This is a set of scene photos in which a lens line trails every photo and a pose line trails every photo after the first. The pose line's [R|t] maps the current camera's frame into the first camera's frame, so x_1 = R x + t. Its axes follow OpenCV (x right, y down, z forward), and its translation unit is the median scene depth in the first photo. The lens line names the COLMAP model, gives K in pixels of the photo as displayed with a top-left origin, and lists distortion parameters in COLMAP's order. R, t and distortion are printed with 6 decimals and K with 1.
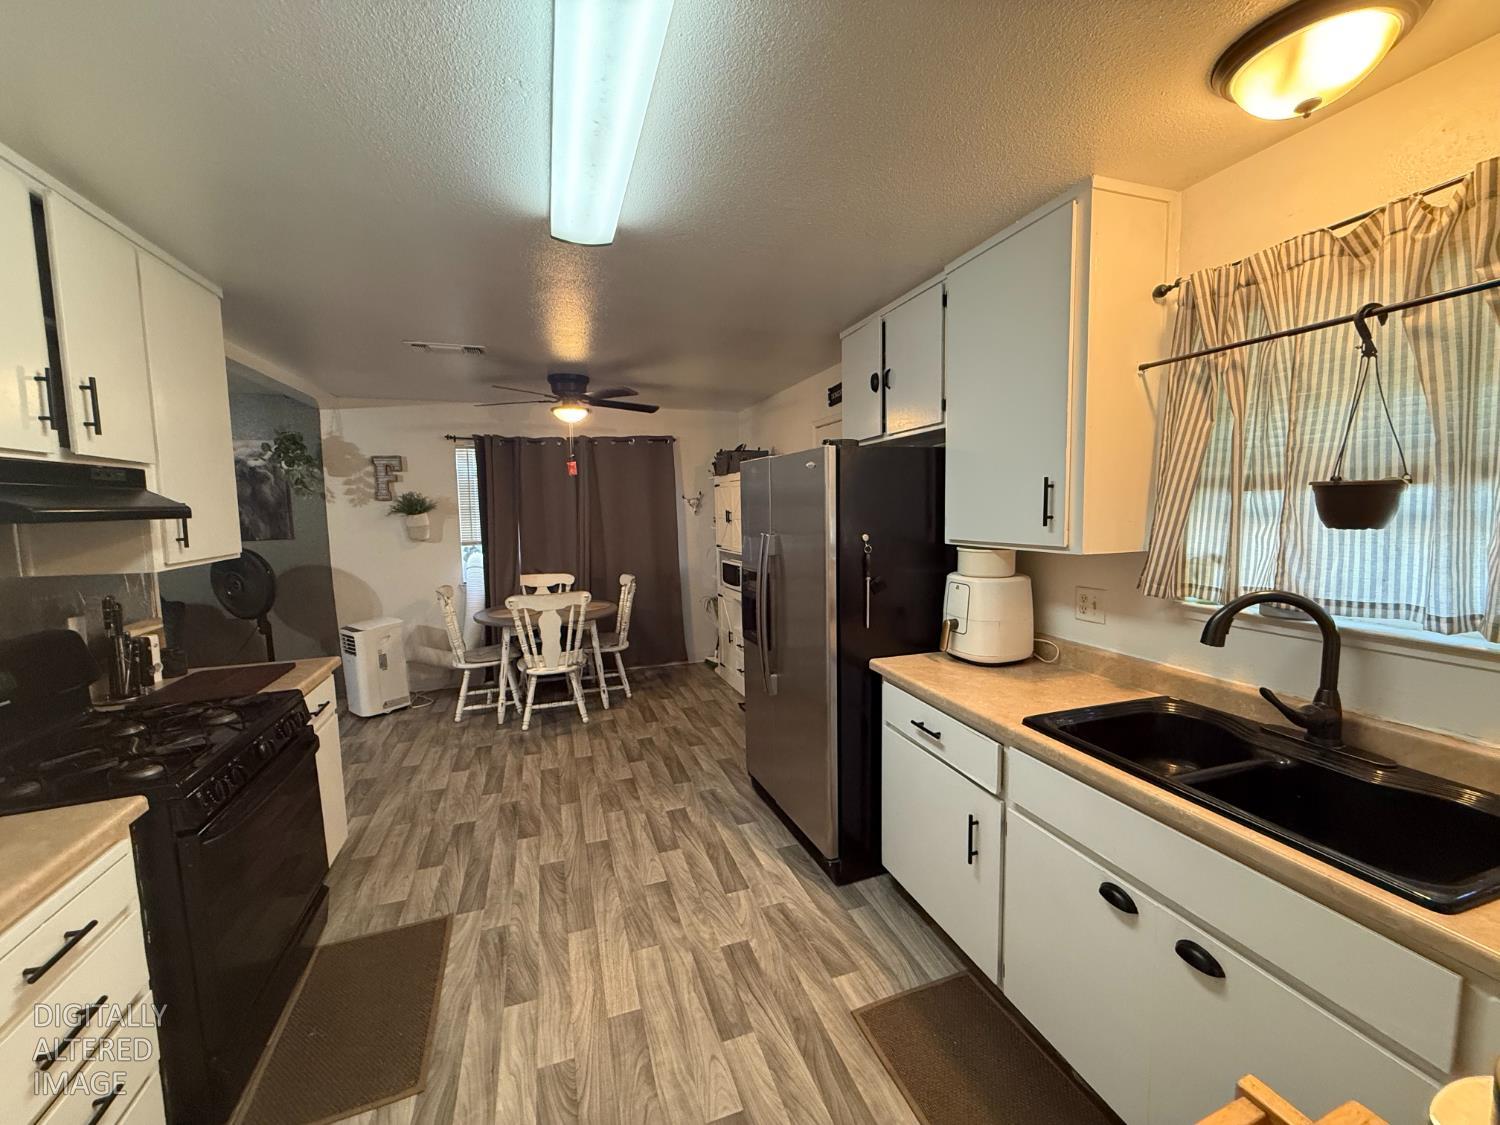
lens RADIAL K [[599.7, 0, 749.3], [0, 599.7, 557.0], [0, 0, 1]] dist [0.000044, -0.000724]
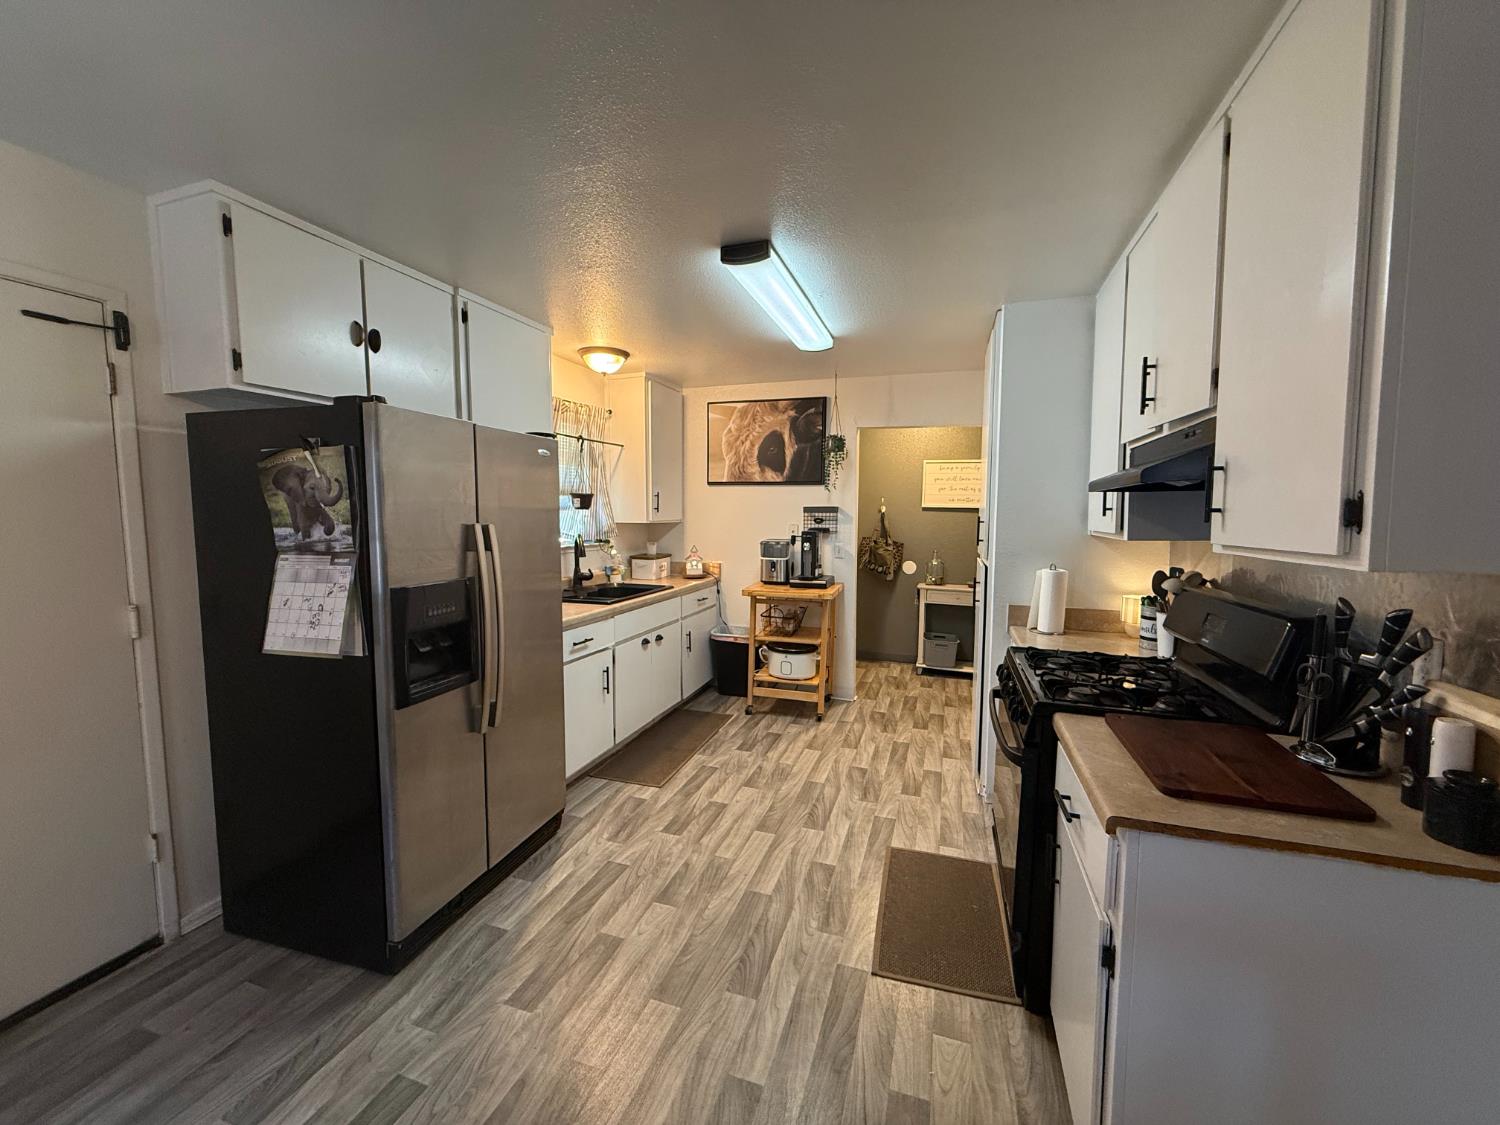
lens RADIAL K [[599.7, 0, 760.0], [0, 599.7, 560.3], [0, 0, 1]] dist [0.000044, -0.000724]
pose [[-0.805362, -0.033916, 0.591812, -0.939166], [0.059991, 0.988573, 0.138291, -0.099186], [-0.589740, 0.146878, -0.794124, 1.861939]]
